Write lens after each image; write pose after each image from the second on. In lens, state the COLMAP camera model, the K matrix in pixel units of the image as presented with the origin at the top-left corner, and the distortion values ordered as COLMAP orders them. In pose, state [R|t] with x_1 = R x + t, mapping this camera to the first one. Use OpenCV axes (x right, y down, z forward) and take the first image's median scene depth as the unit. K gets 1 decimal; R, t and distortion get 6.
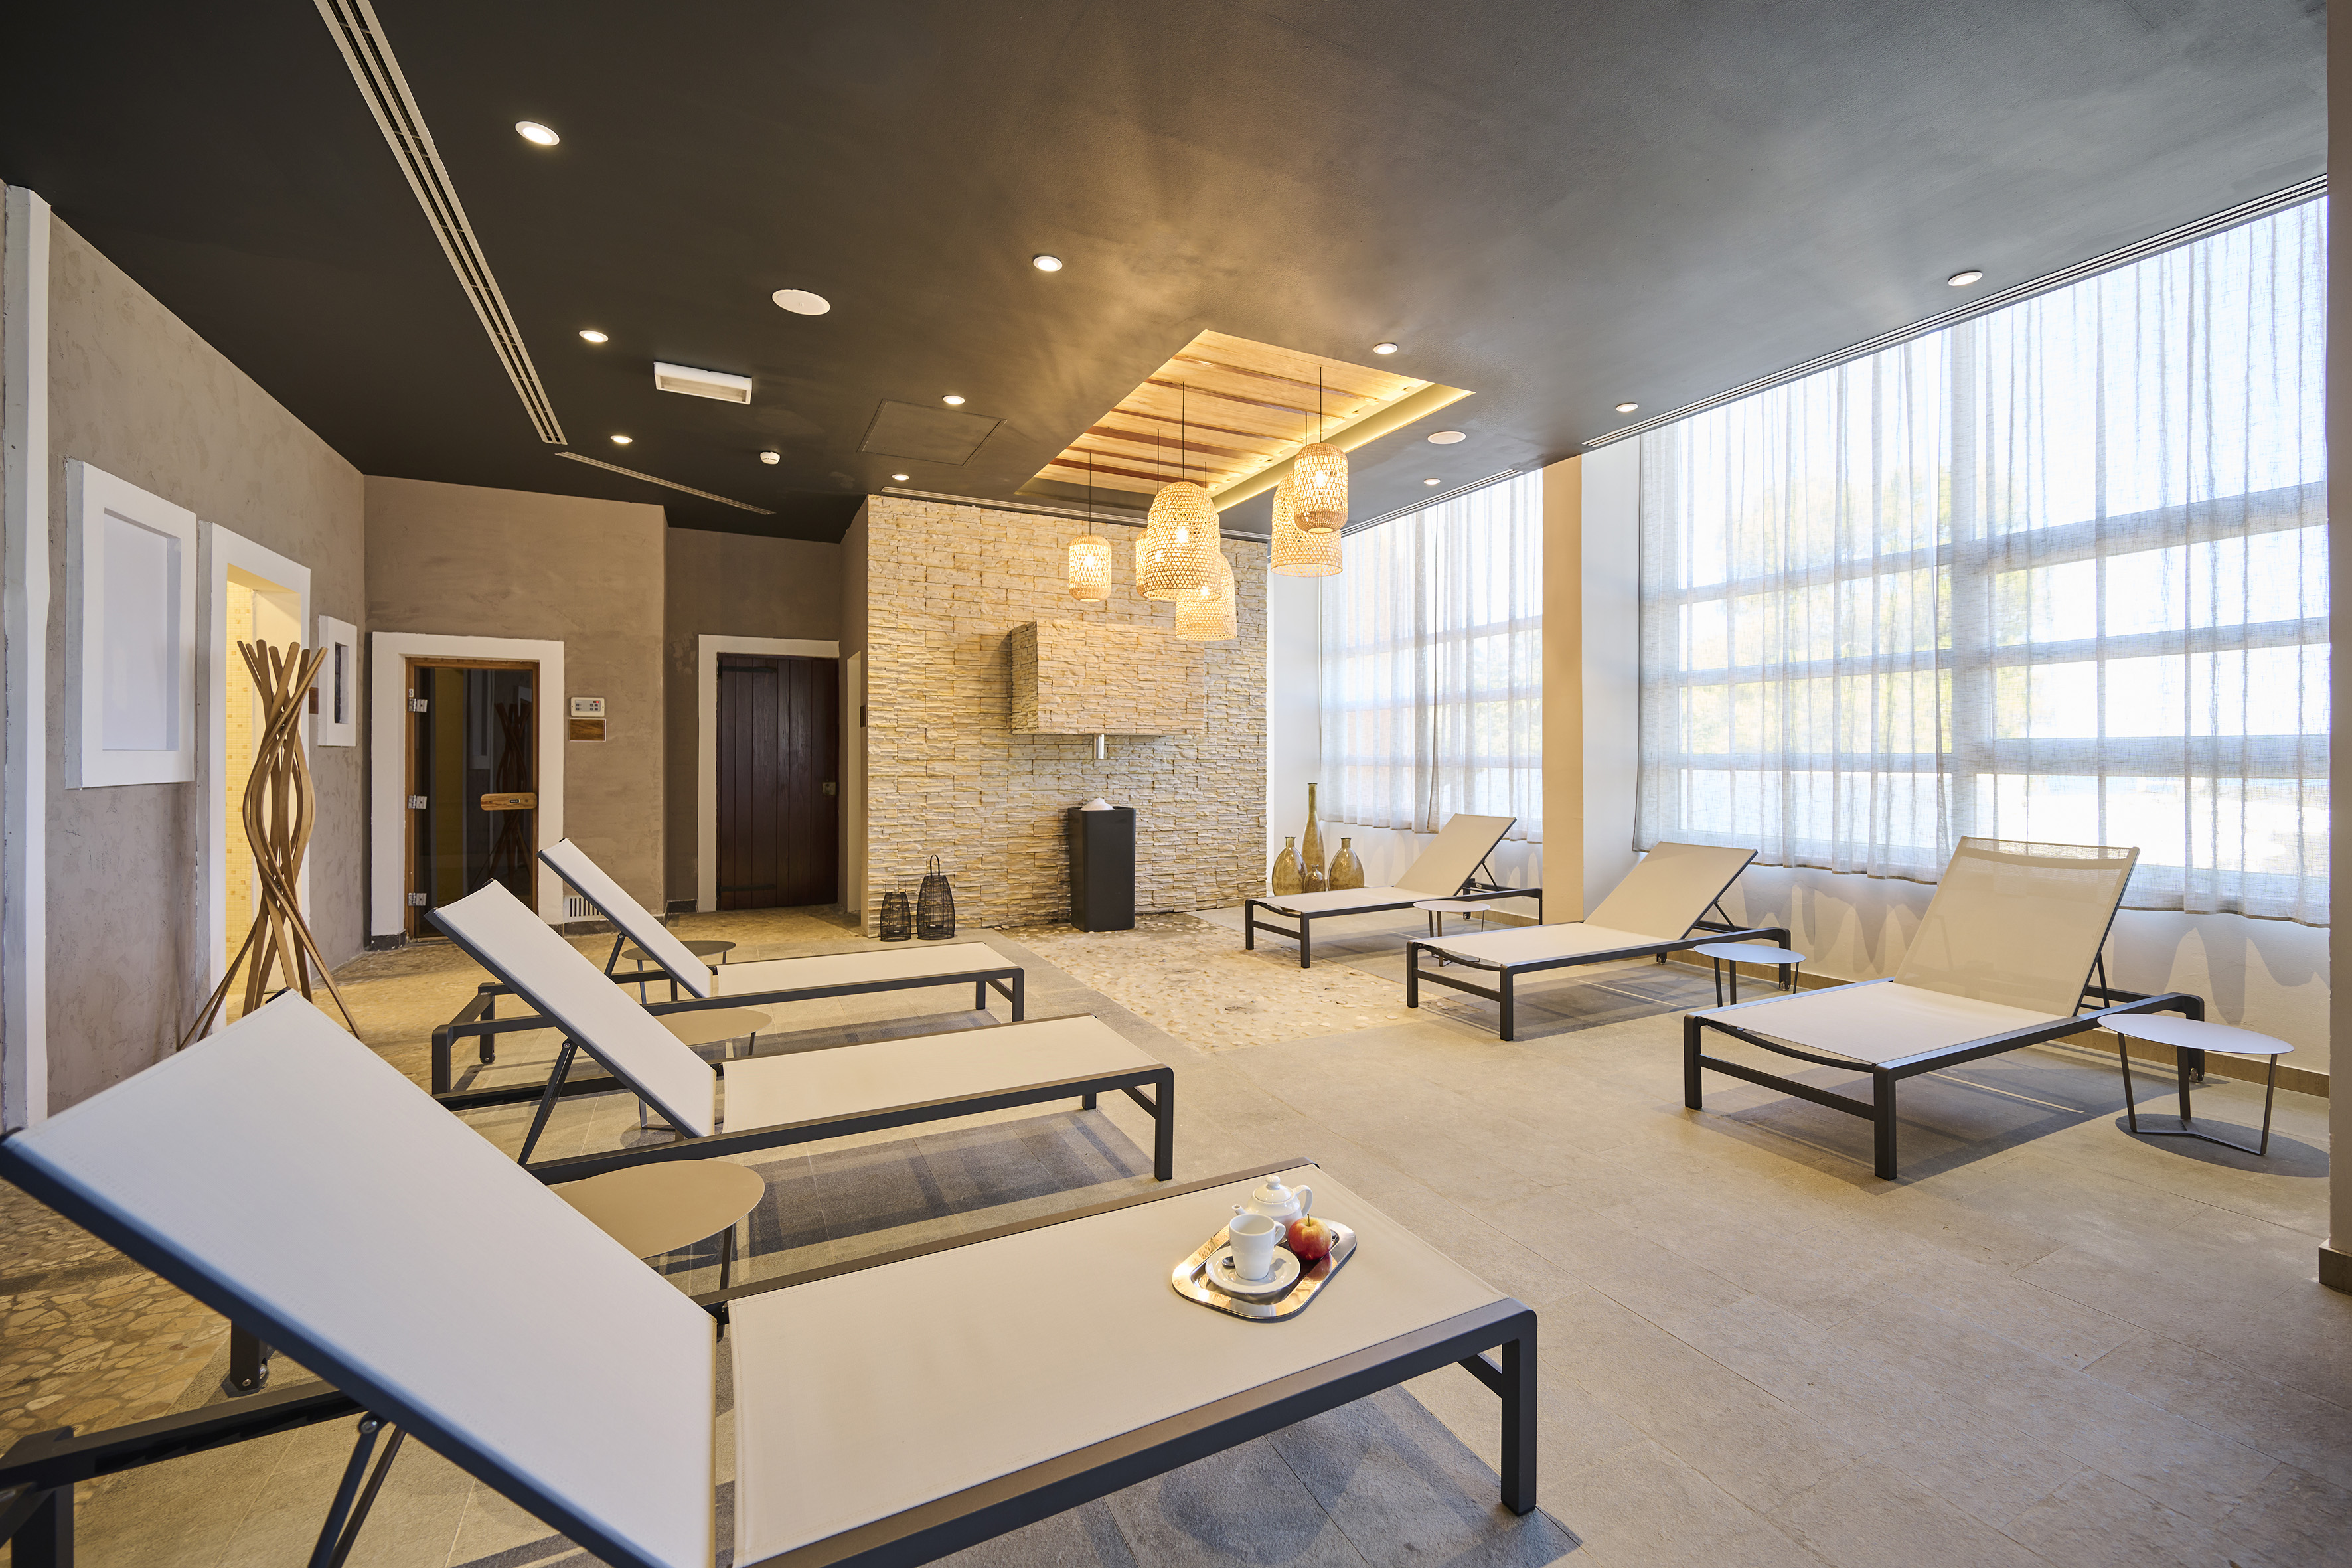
lens RADIAL K [[948.8, 0, 1186.5], [0, 948.8, 754.1], [0, 0, 1]] dist [-0.000967, 0.000004]
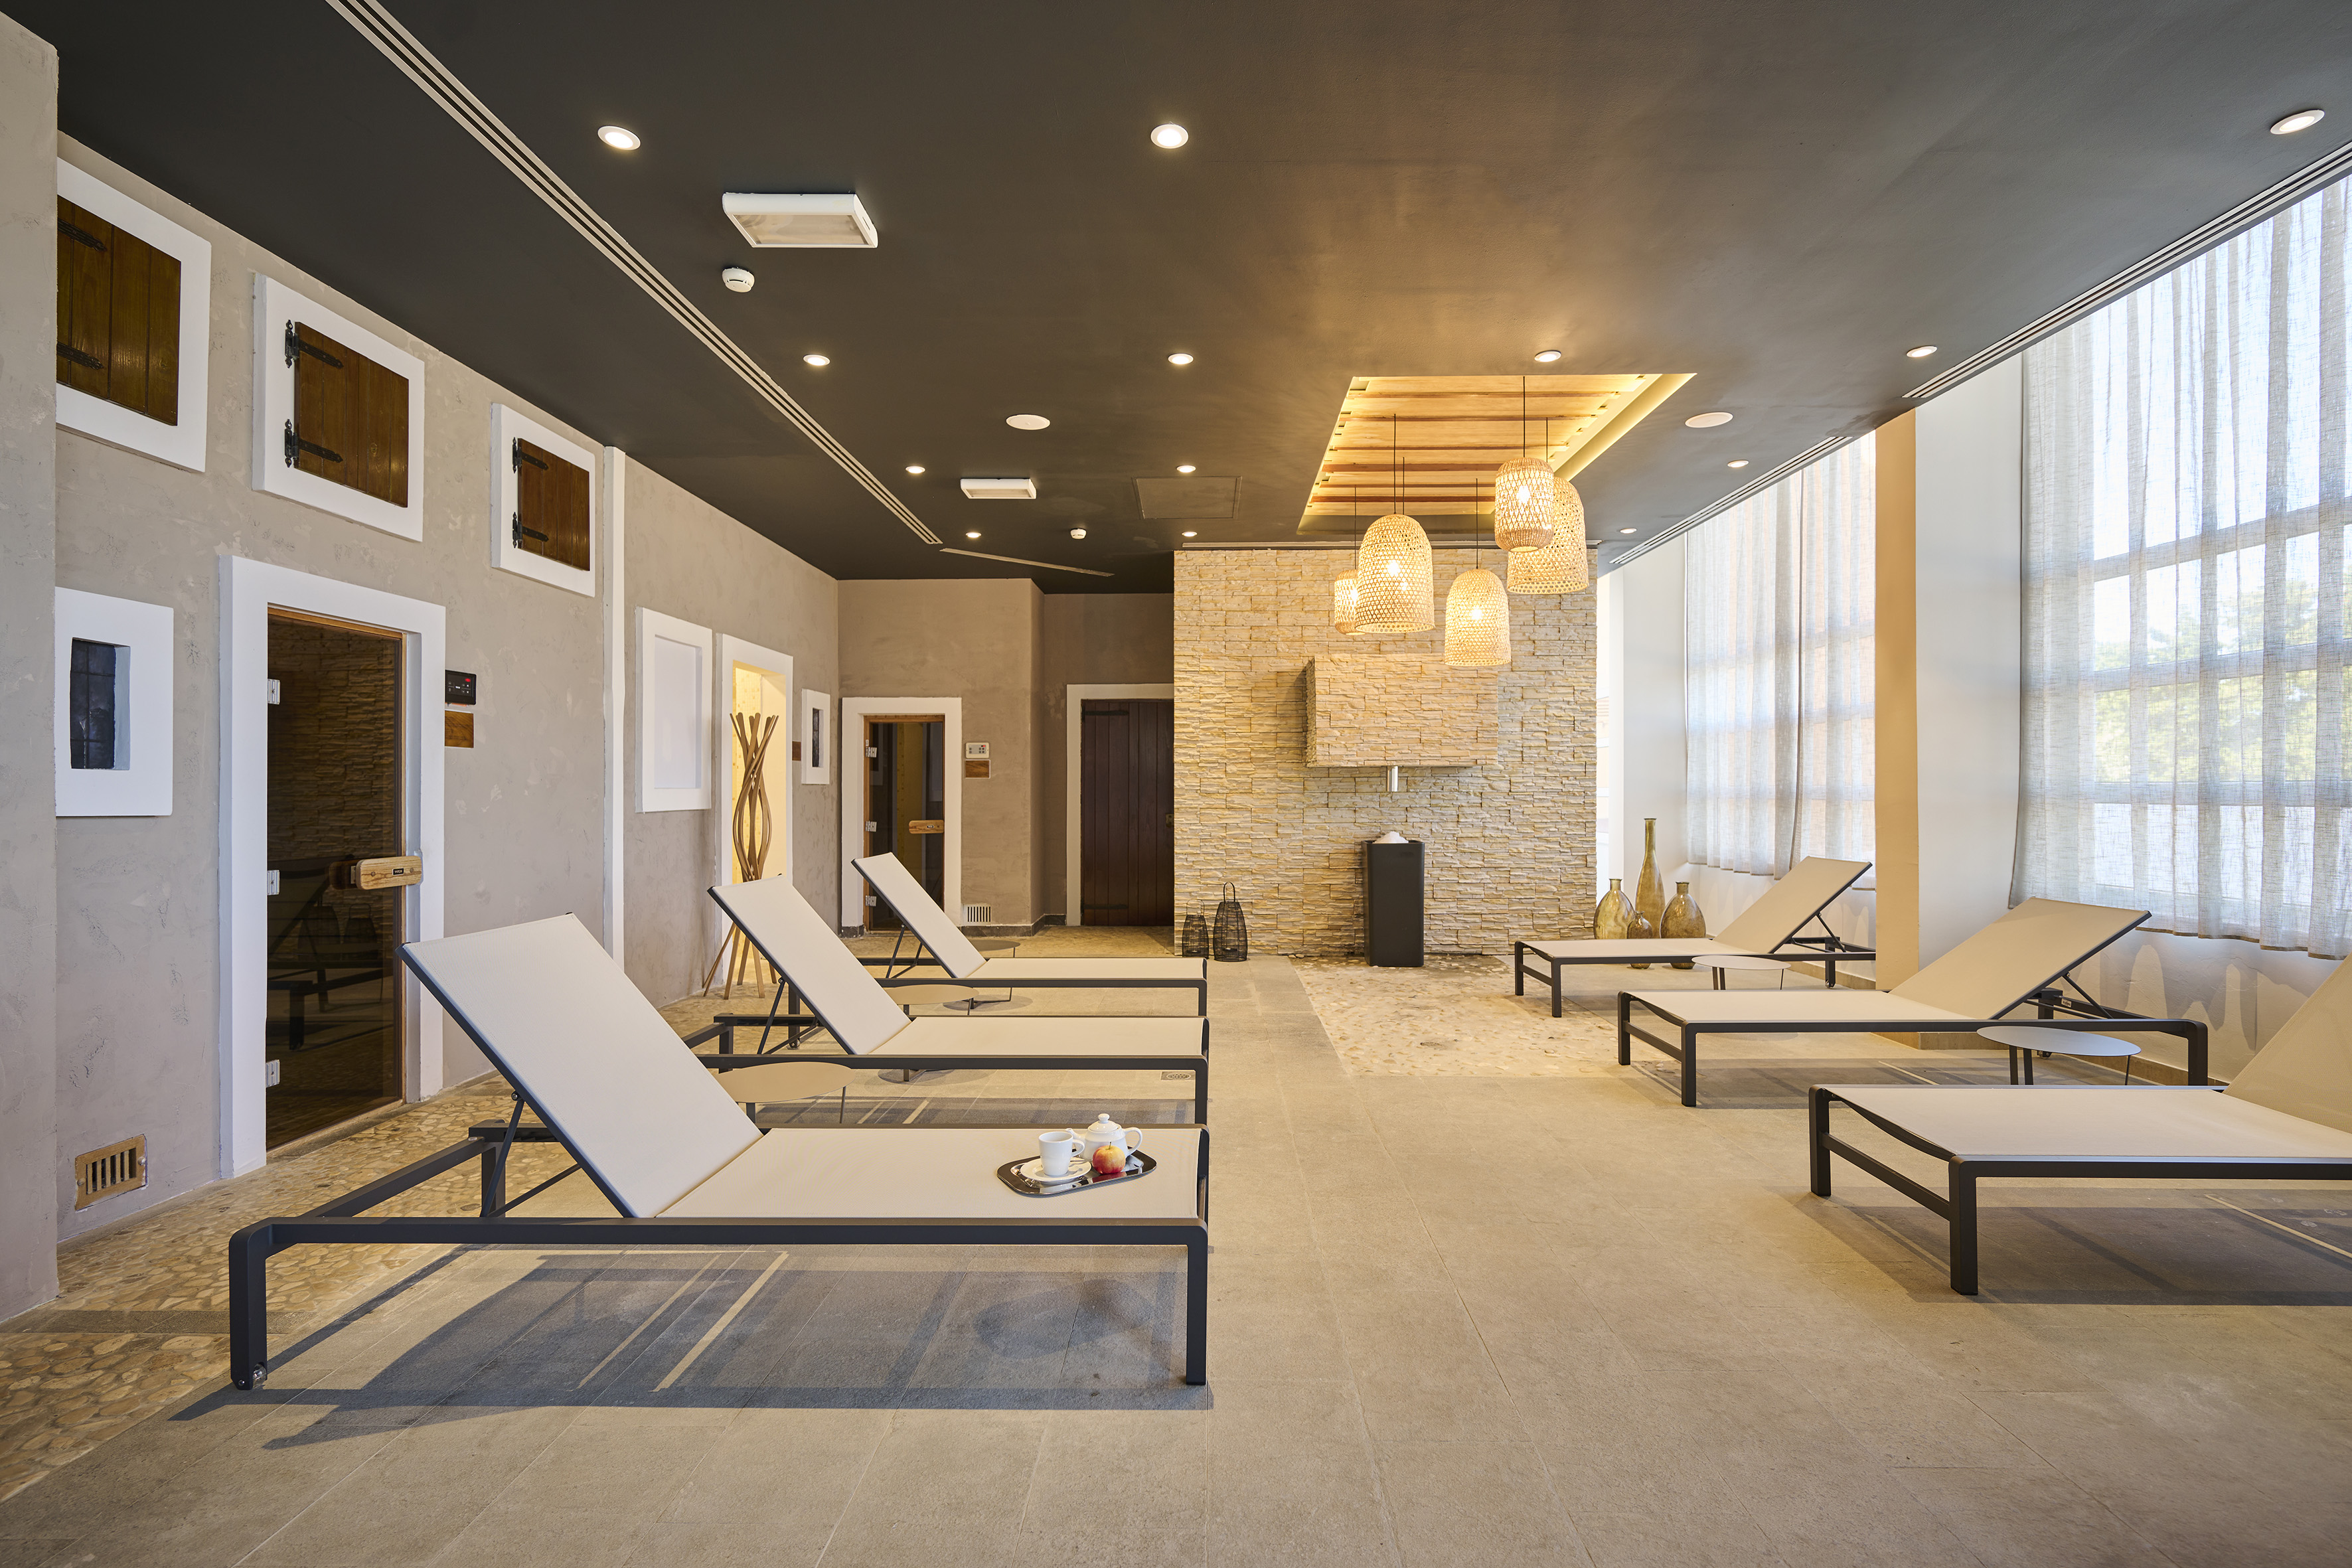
lens RADIAL K [[1047.8, 0, 1176.0], [0, 1047.8, 784.0], [0, 0, 1]] dist [0.000089, 0.000056]
pose [[0.876471, -0.006865, -0.481406, 0.246082], [0.005855, 0.999976, -0.003600, -0.000100], [0.481419, 0.000337, 0.876490, -0.059379]]
